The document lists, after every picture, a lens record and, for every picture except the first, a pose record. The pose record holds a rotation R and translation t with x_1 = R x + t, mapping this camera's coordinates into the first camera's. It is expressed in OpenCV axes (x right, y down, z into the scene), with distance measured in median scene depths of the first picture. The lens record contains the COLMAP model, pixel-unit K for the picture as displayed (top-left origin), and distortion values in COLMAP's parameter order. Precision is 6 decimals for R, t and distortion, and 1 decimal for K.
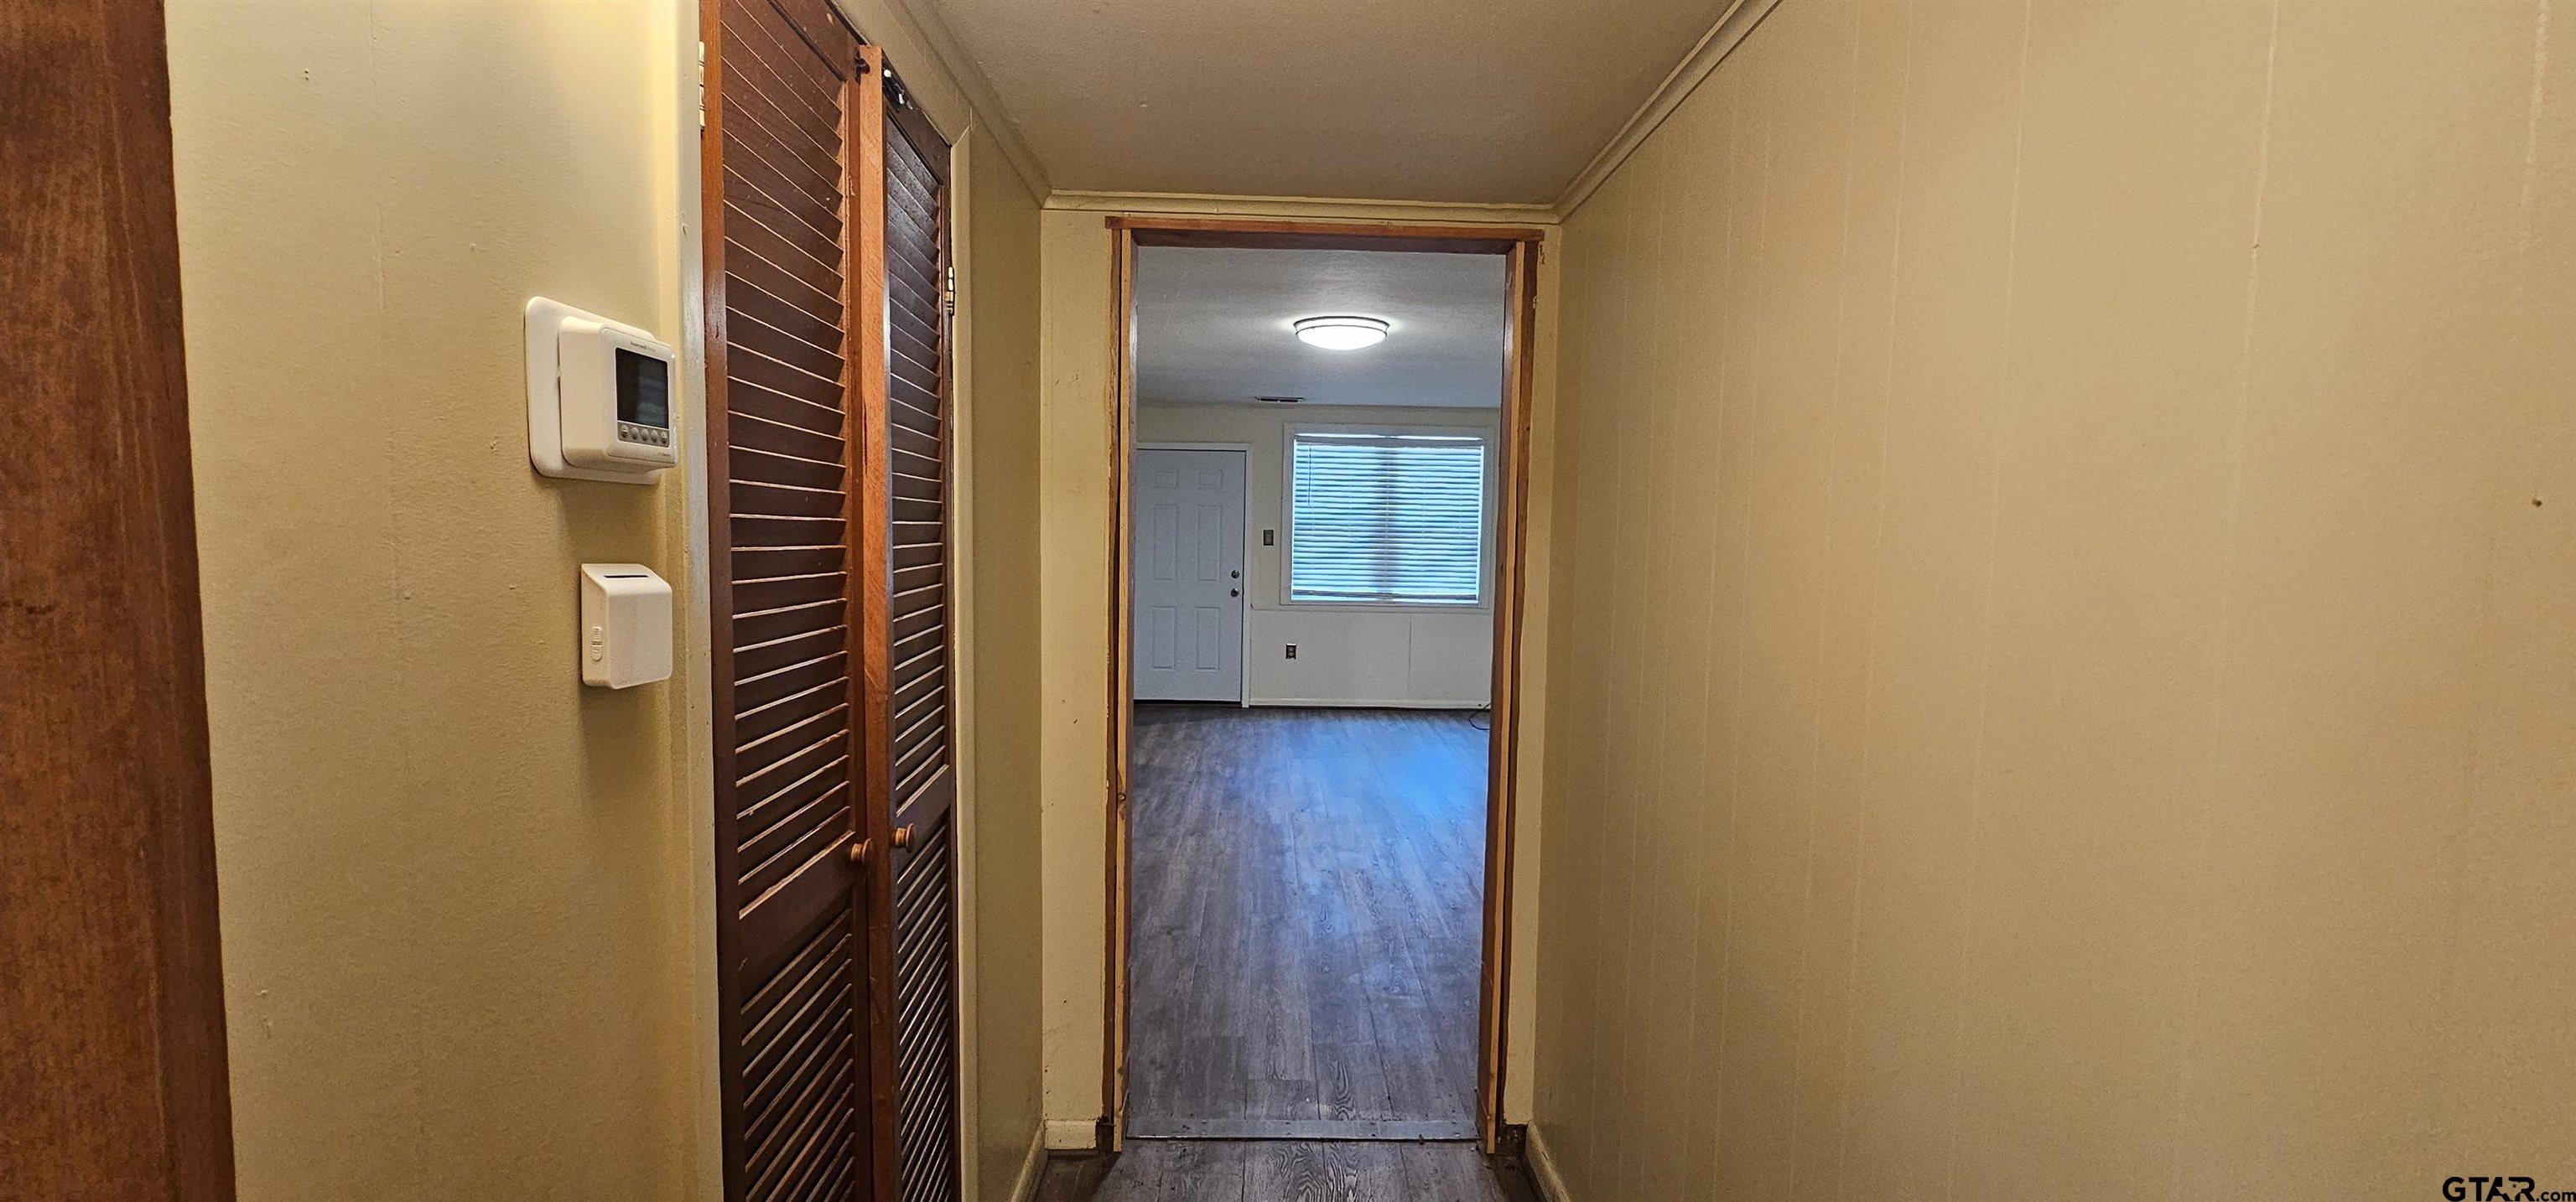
lens RADIAL K [[1054.4, 0, 1288.7], [0, 1054.4, 607.7], [0, 0, 1]] dist [0.001078, -0.002034]
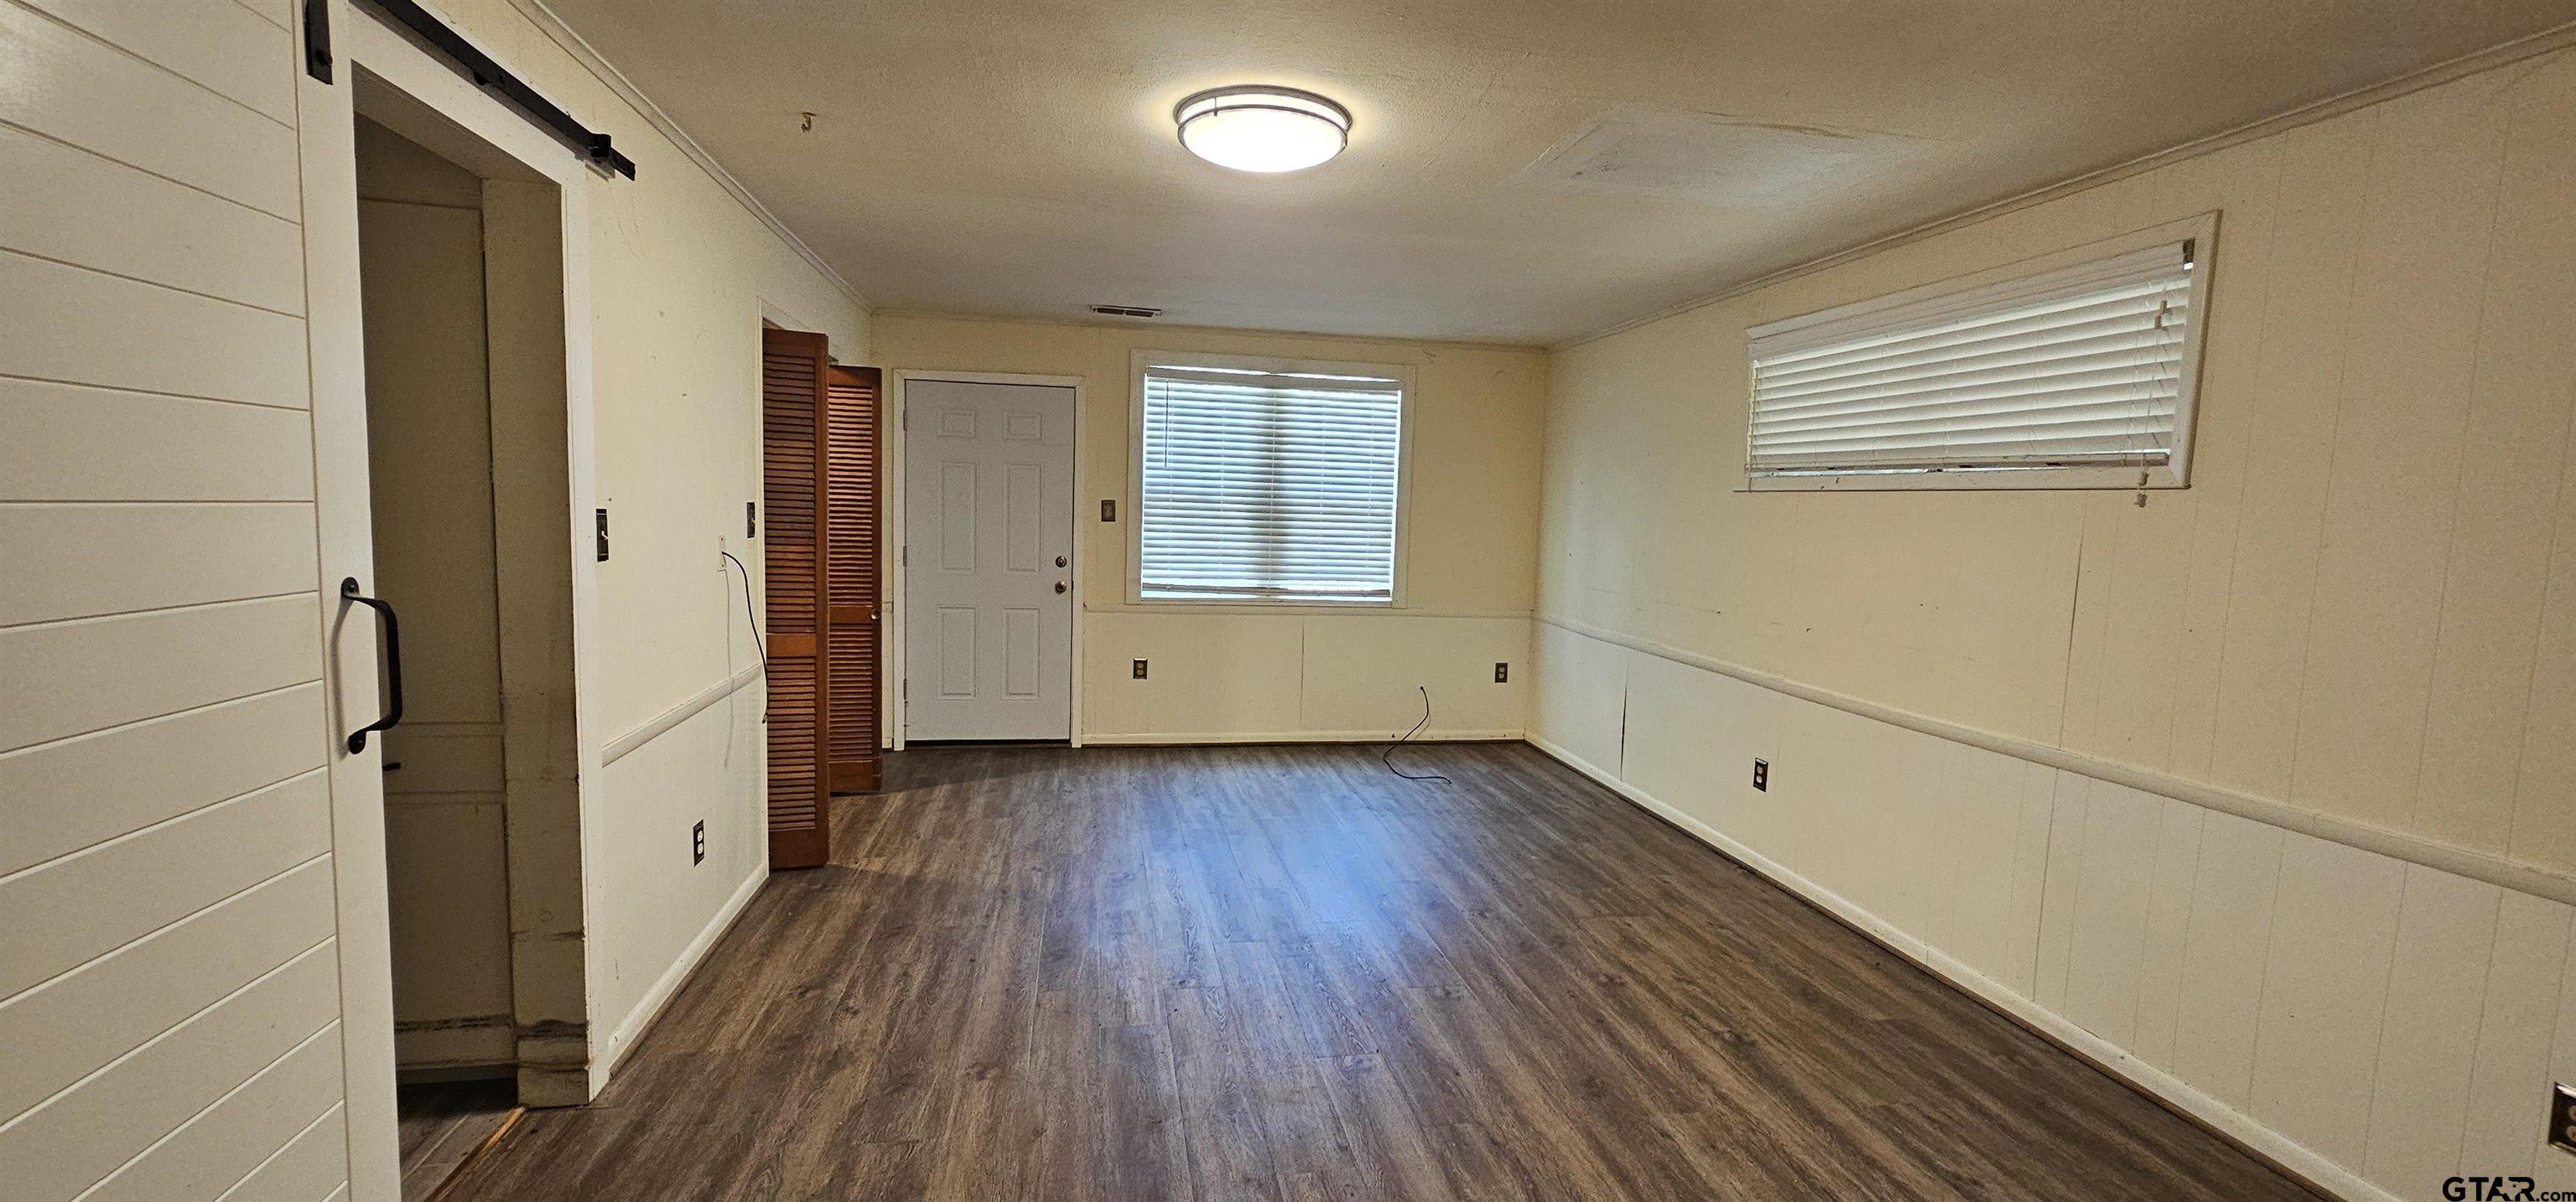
lens RADIAL K [[1054.4, 0, 1289.6], [0, 1054.4, 594.7], [0, 0, 1]] dist [0.001078, -0.002034]
pose [[0.986525, -0.003143, 0.163579, -0.016093], [0.000850, 0.999900, 0.014084, -0.020778], [-0.163607, -0.013755, 0.986430, 0.290840]]
